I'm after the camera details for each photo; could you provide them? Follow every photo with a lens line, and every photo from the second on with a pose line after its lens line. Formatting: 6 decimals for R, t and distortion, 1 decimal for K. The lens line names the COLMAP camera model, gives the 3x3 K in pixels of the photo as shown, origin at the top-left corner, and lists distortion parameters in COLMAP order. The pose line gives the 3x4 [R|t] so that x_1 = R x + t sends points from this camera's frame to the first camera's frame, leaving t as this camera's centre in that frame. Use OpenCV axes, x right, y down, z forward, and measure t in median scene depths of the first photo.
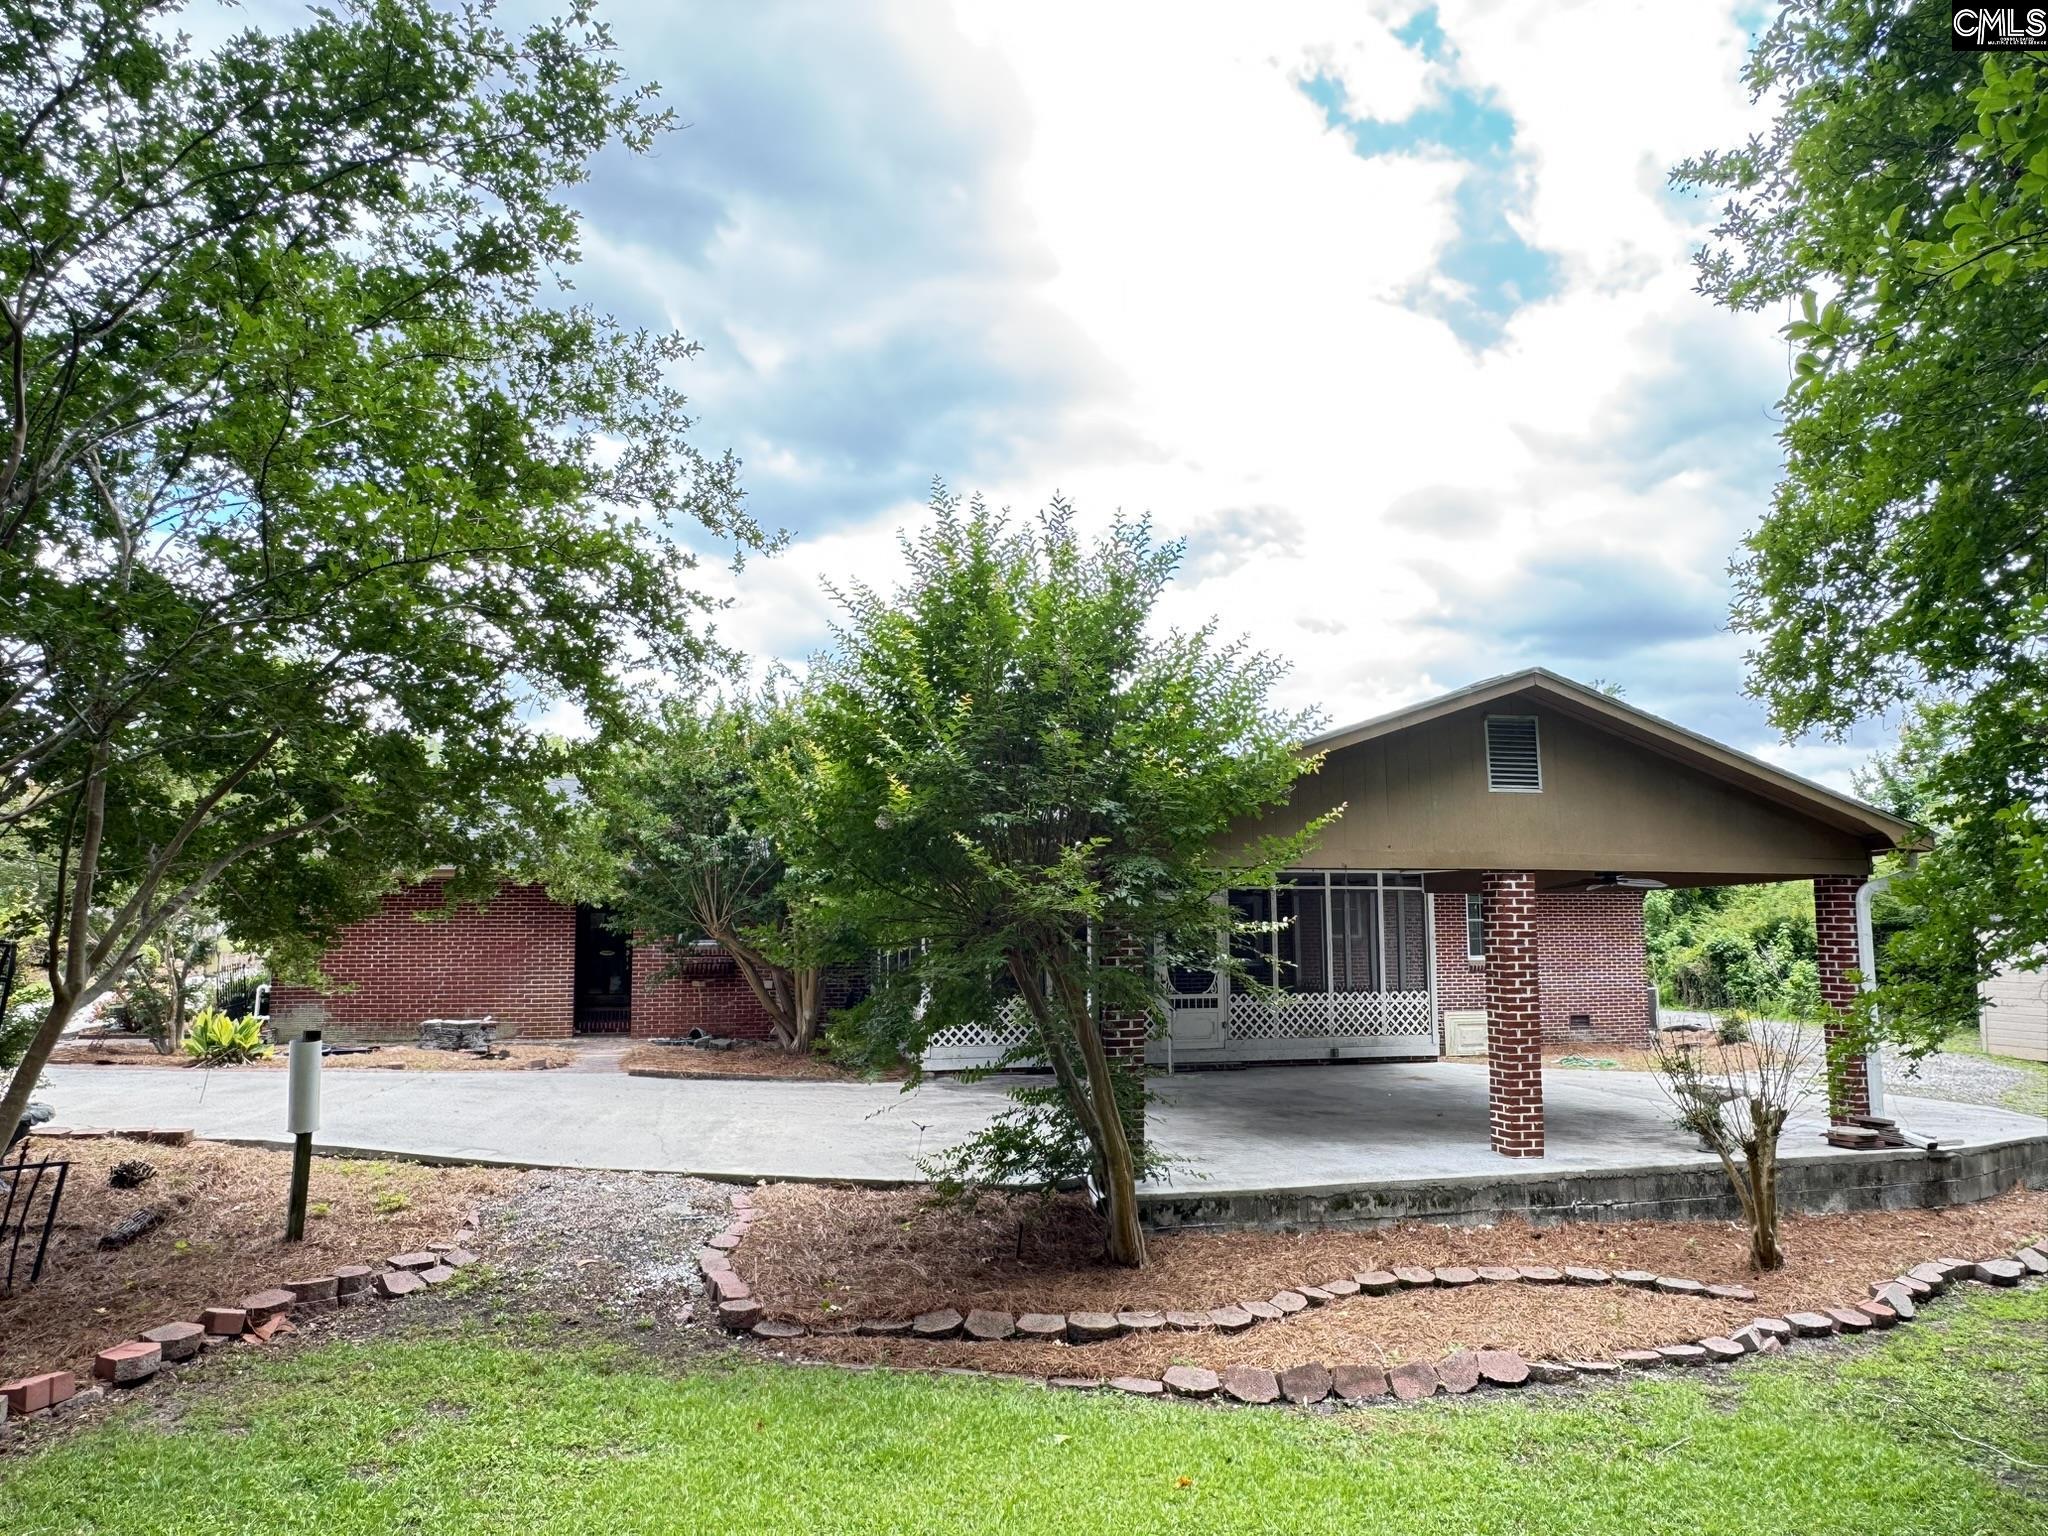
lens RADIAL K [[1394.0, 0, 1024.0], [0, 1394.0, 768.0], [0, 0, 1]] dist [0.000158, -0.000033]
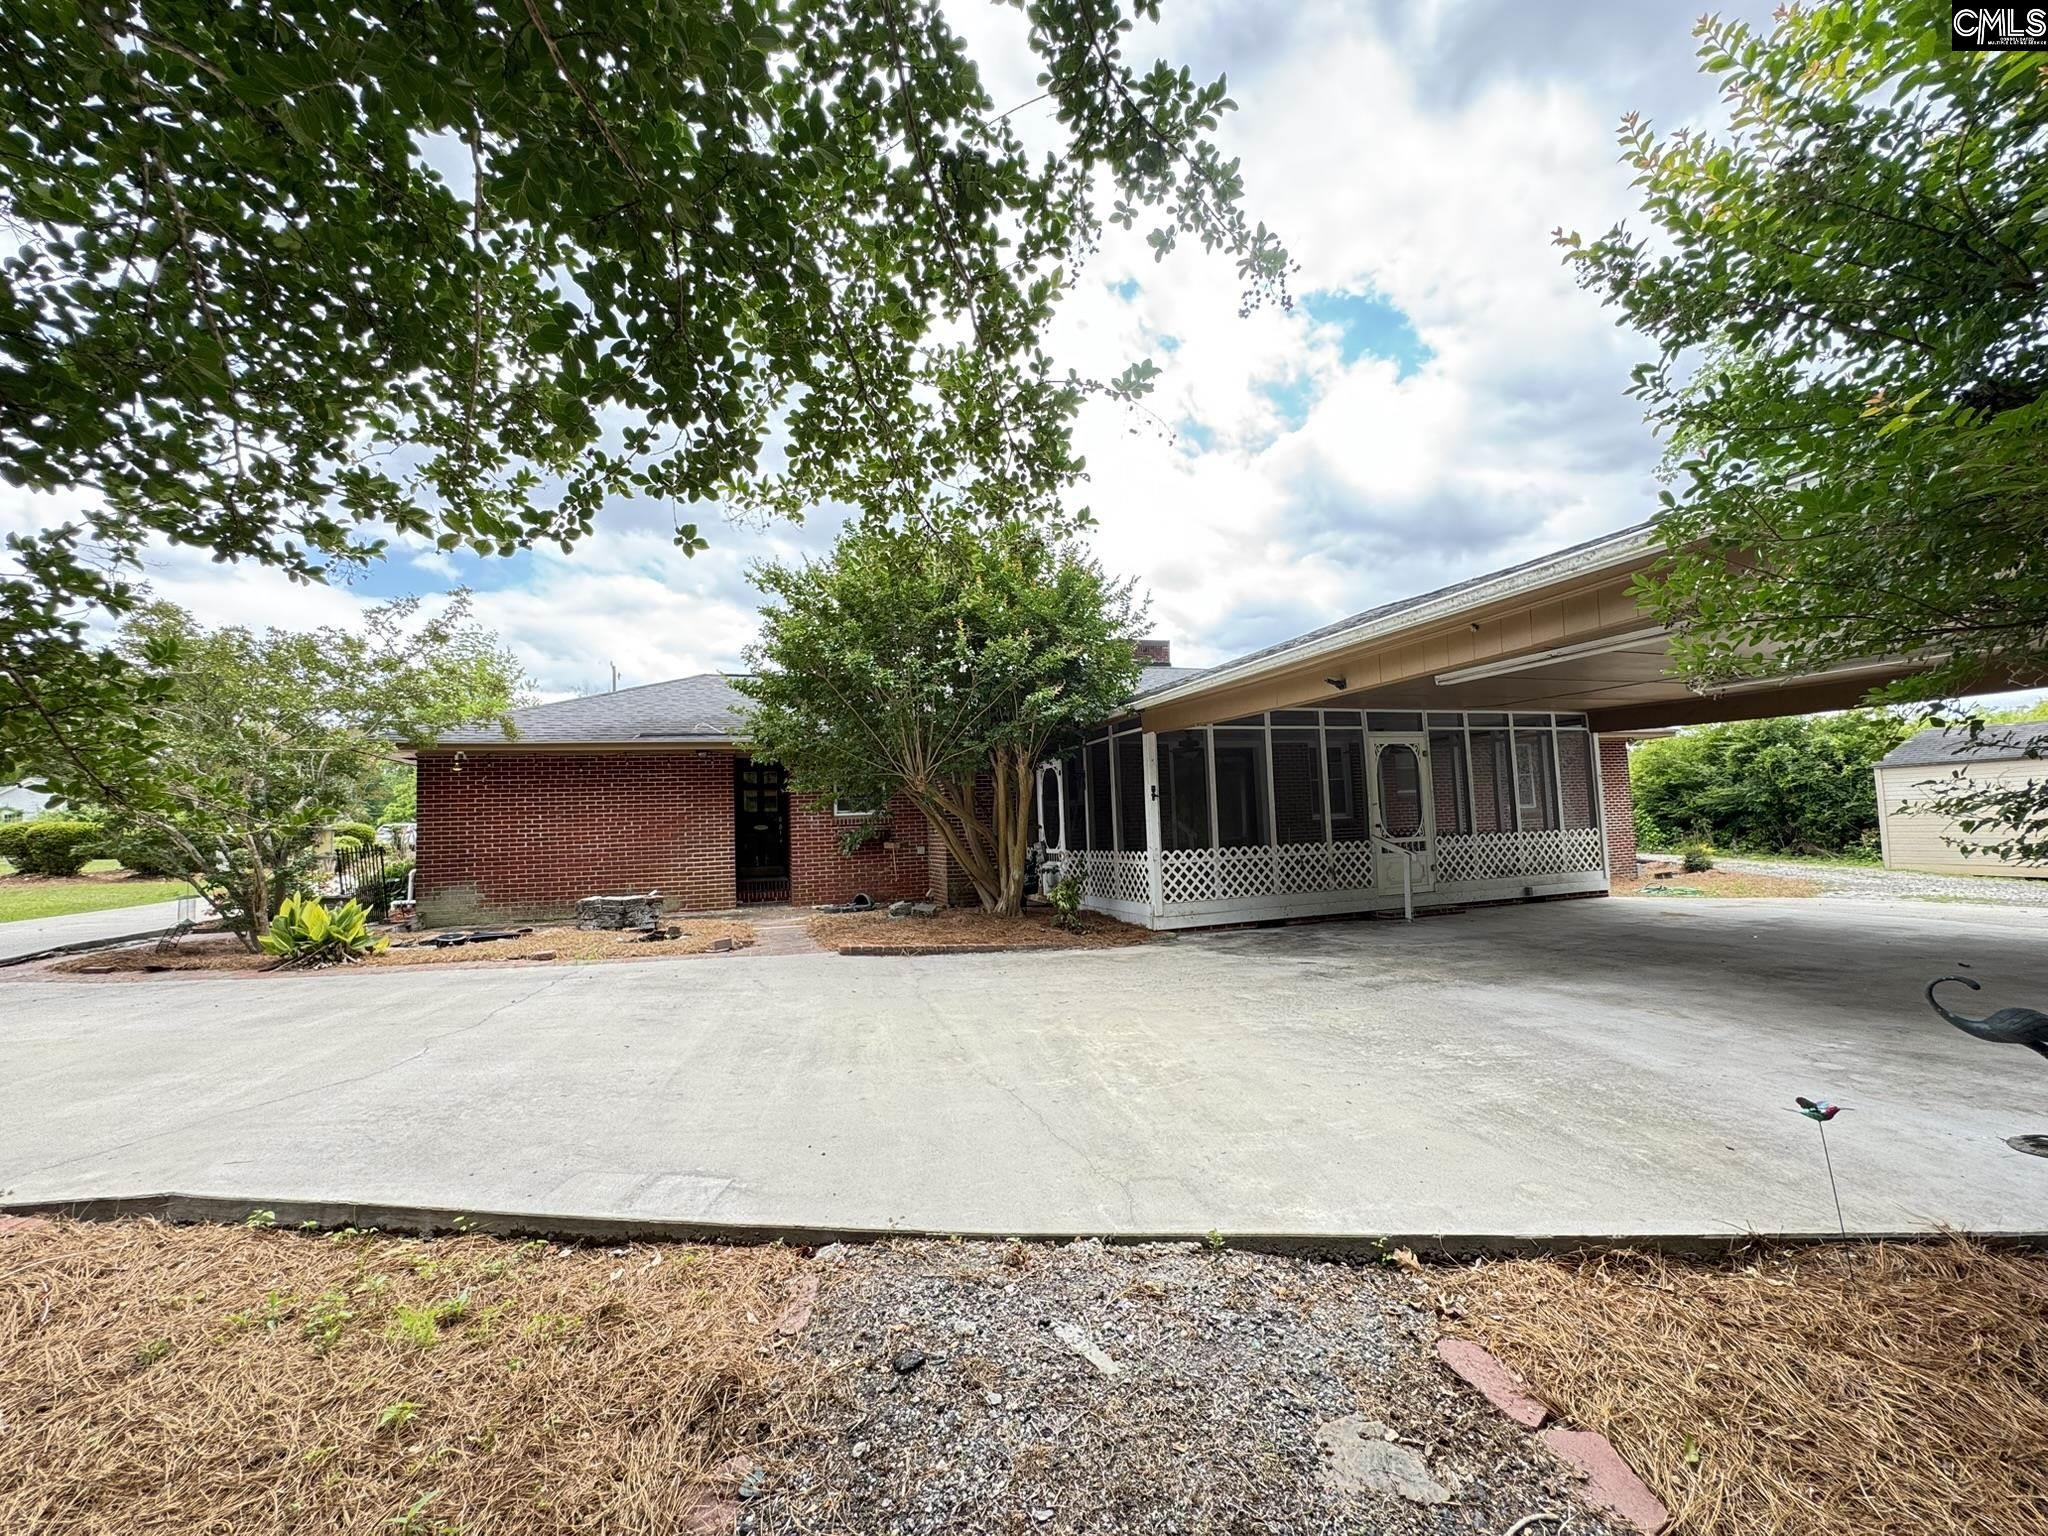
lens RADIAL K [[818.1, 0, 1024.0], [0, 818.1, 768.0], [0, 0, 1]] dist [-0.000495, -0.000004]
pose [[0.996279, -0.029821, 0.080865, -0.186164], [0.026306, 0.998677, 0.044188, 0.081560], [-0.082076, -0.041897, 0.995745, 0.455483]]
